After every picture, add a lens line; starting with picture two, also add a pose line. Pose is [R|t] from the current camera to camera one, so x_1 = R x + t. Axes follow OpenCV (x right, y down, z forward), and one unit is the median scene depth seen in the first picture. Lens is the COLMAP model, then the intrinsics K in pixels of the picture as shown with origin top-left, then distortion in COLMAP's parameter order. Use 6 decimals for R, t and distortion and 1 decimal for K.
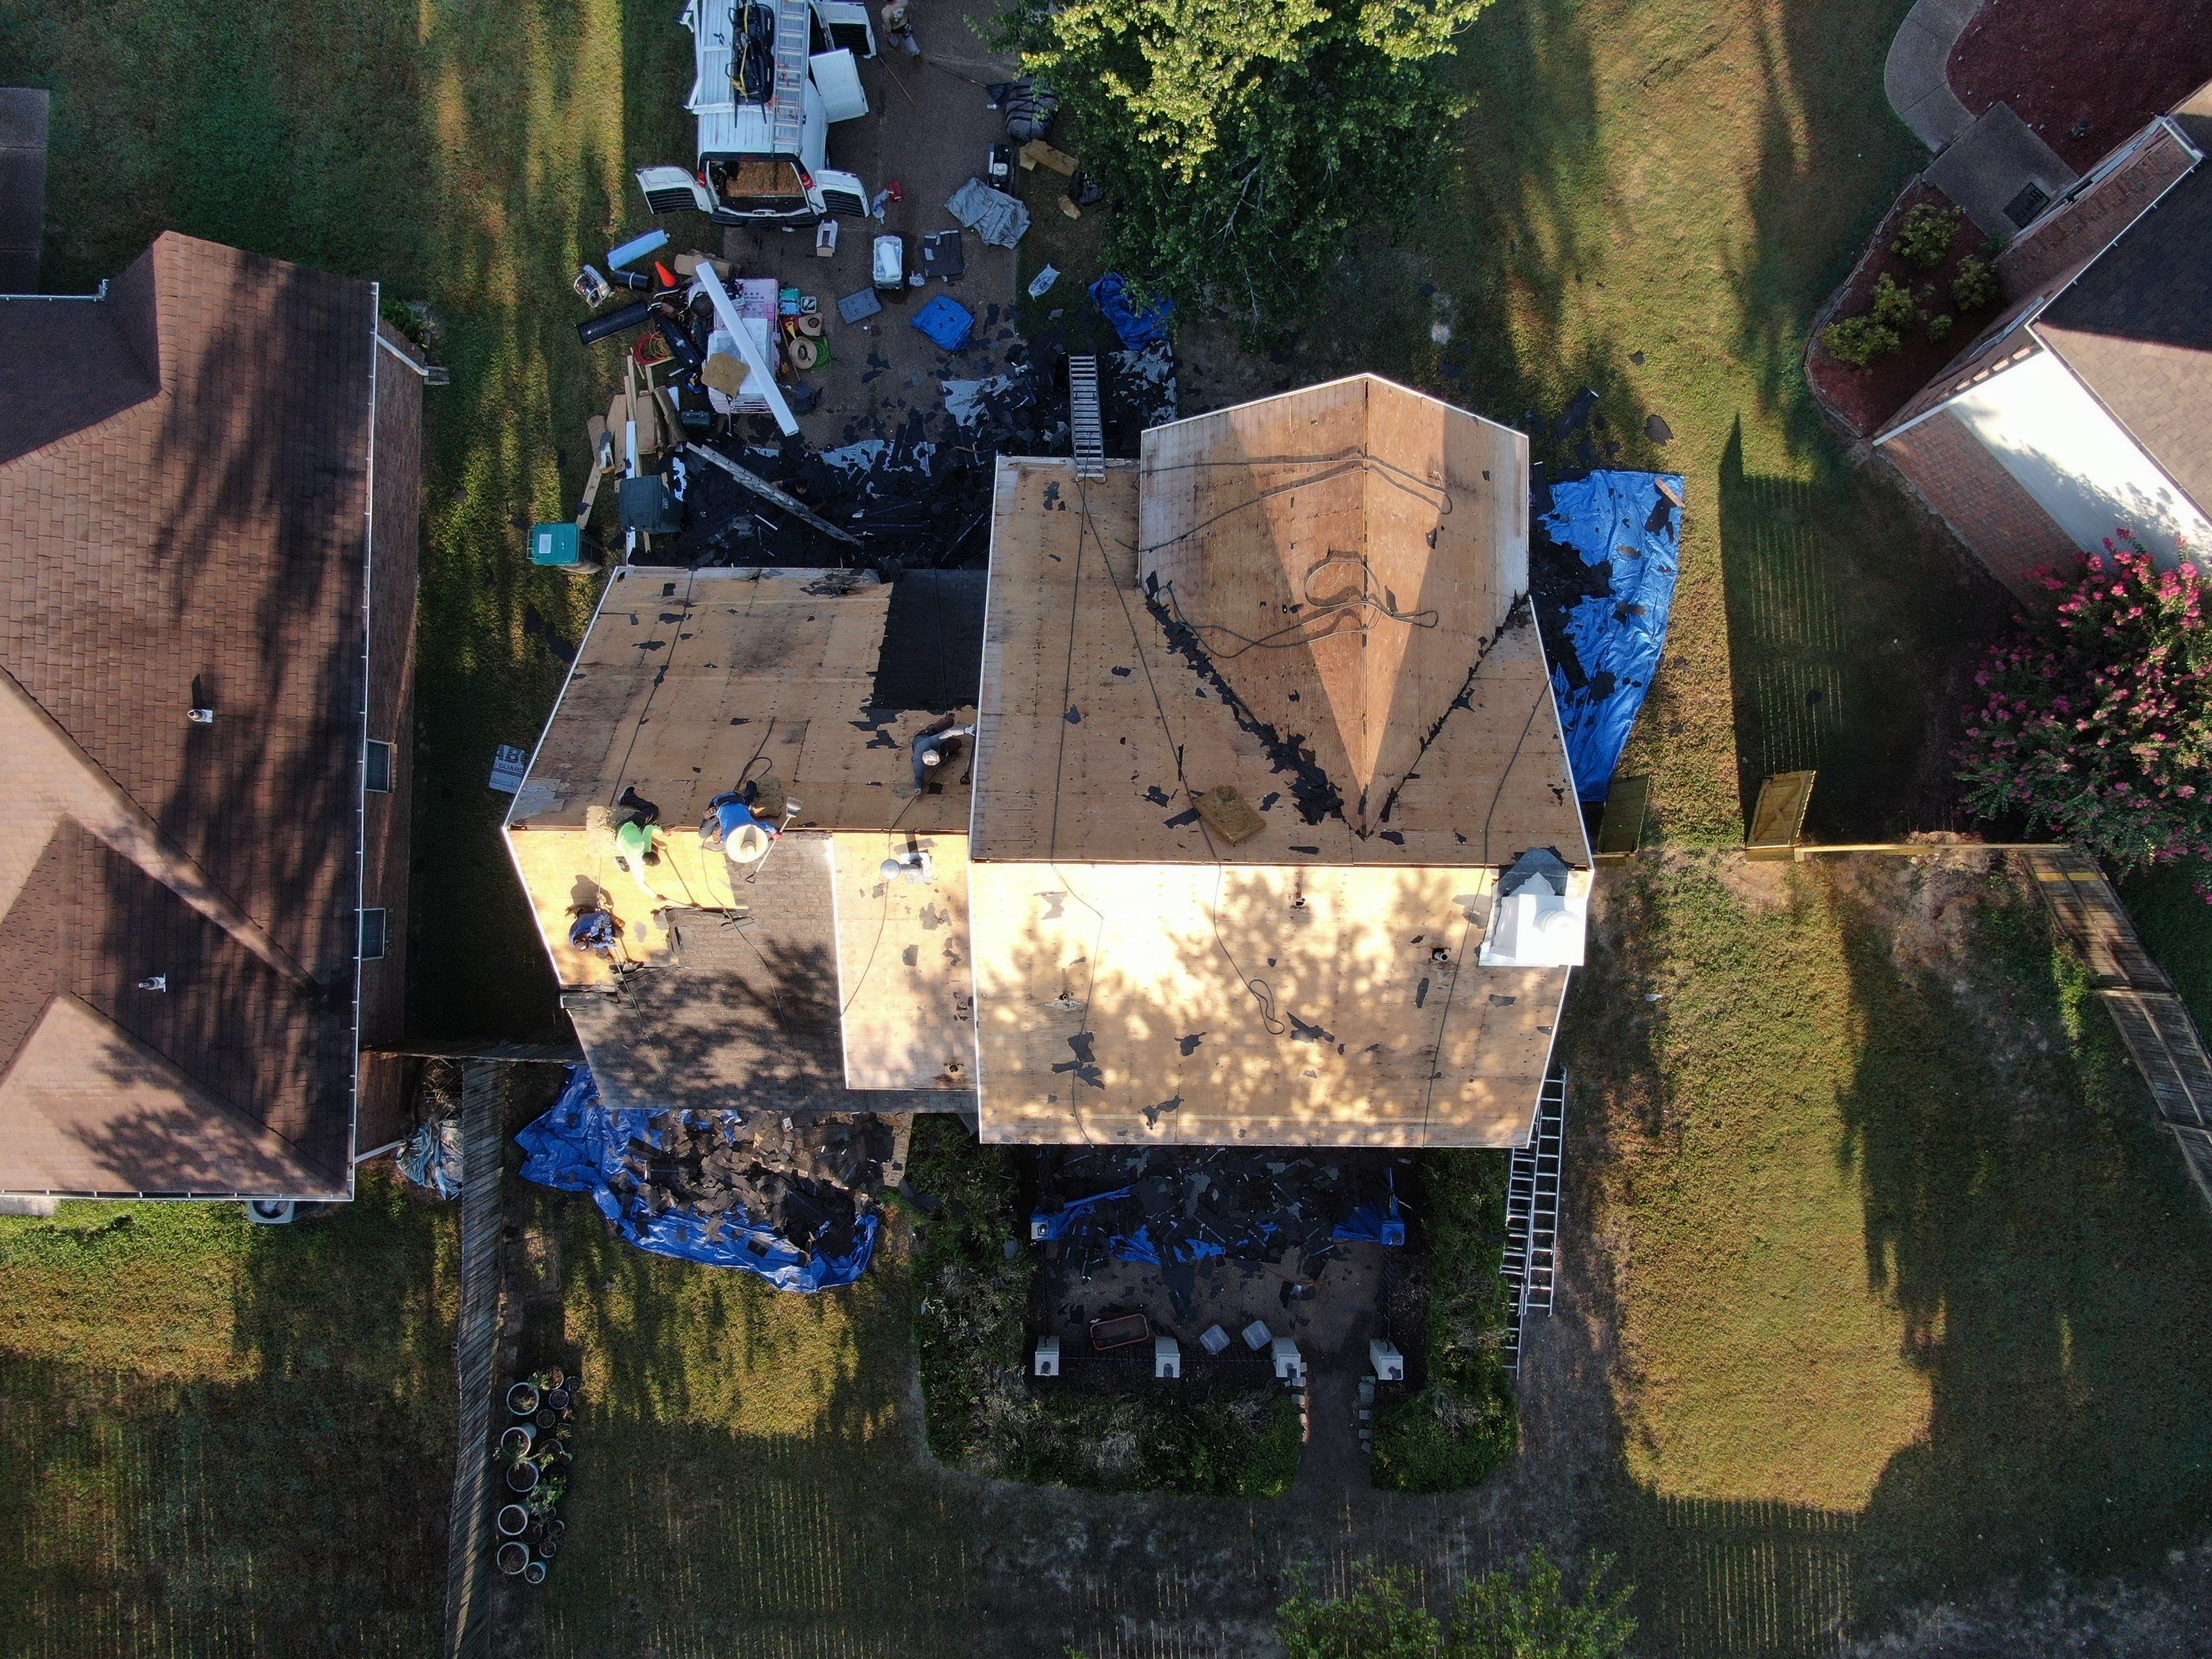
lens RADIAL K [[1600.1, 0, 1106.0], [0, 1600.1, 829.5], [0, 0, 1]] dist [-0.039322, 0.027466]
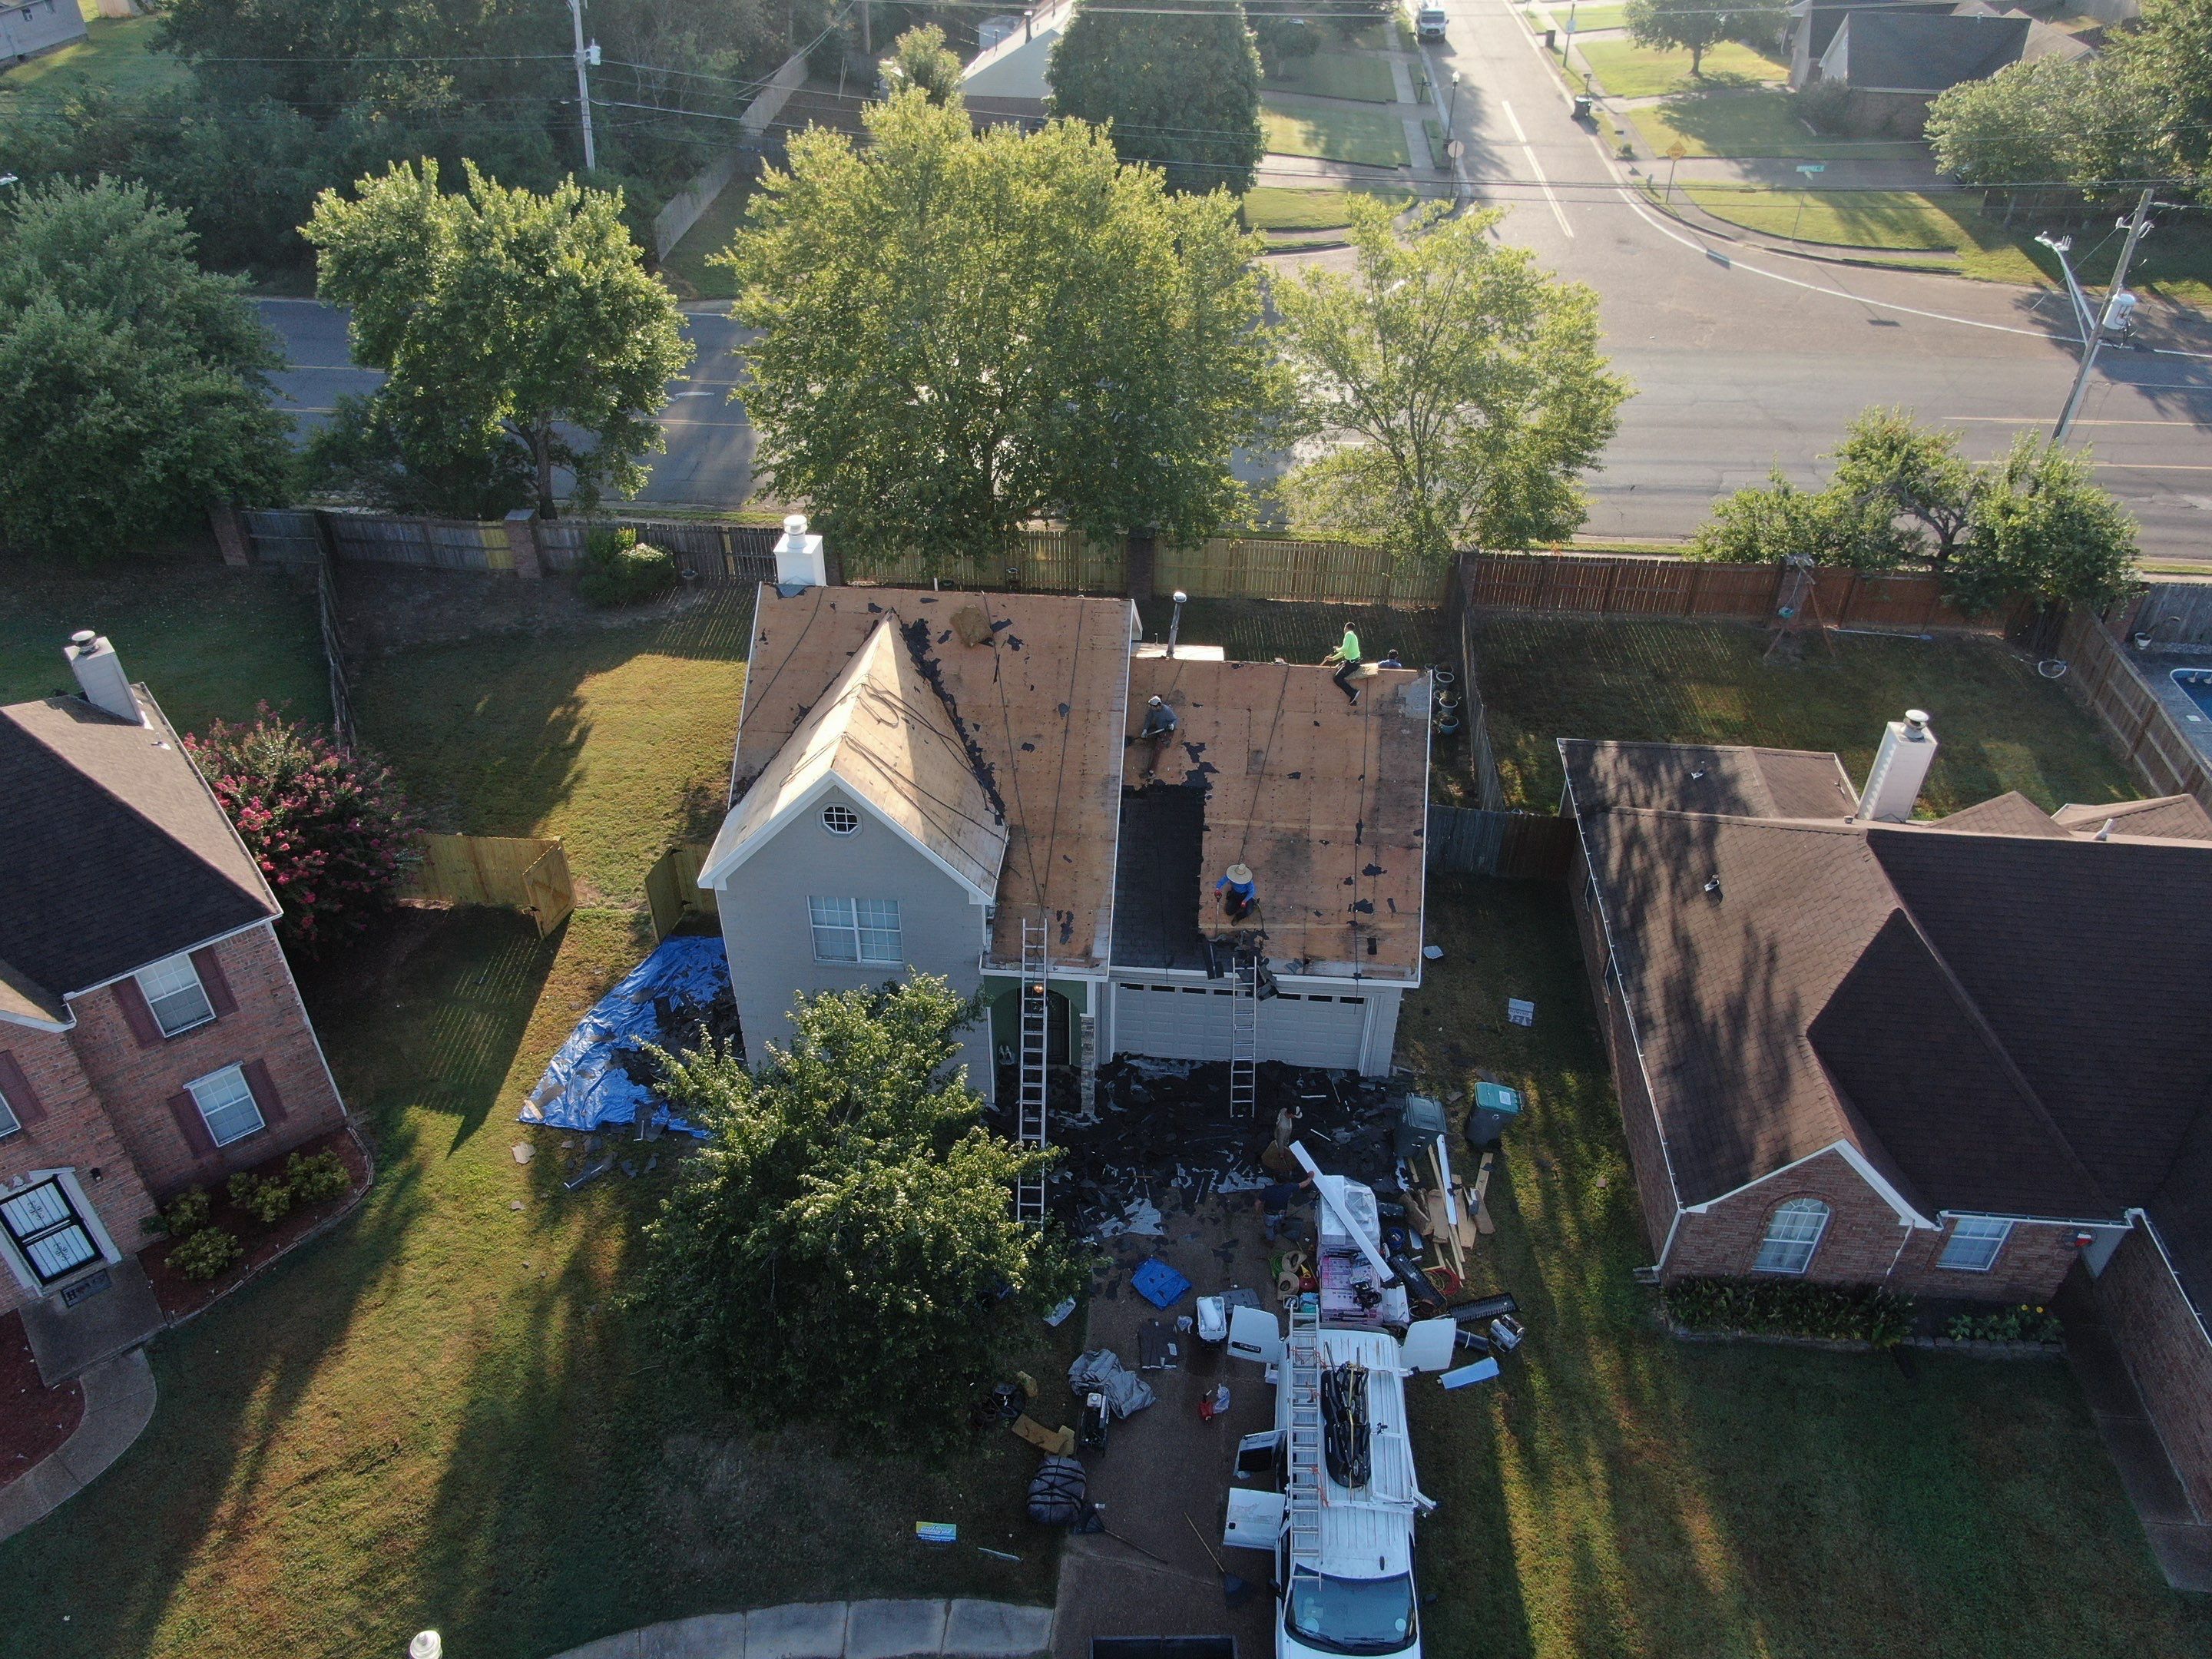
lens RADIAL K [[1576.6, 0, 1106.0], [0, 1576.6, 829.5], [0, 0, 1]] dist [-0.018984, 0.005223]
pose [[-0.997650, -0.052020, 0.044586, -0.098311], [0.066595, -0.583380, 0.809465, -0.988095], [-0.016098, 0.810532, 0.585473, 0.163506]]
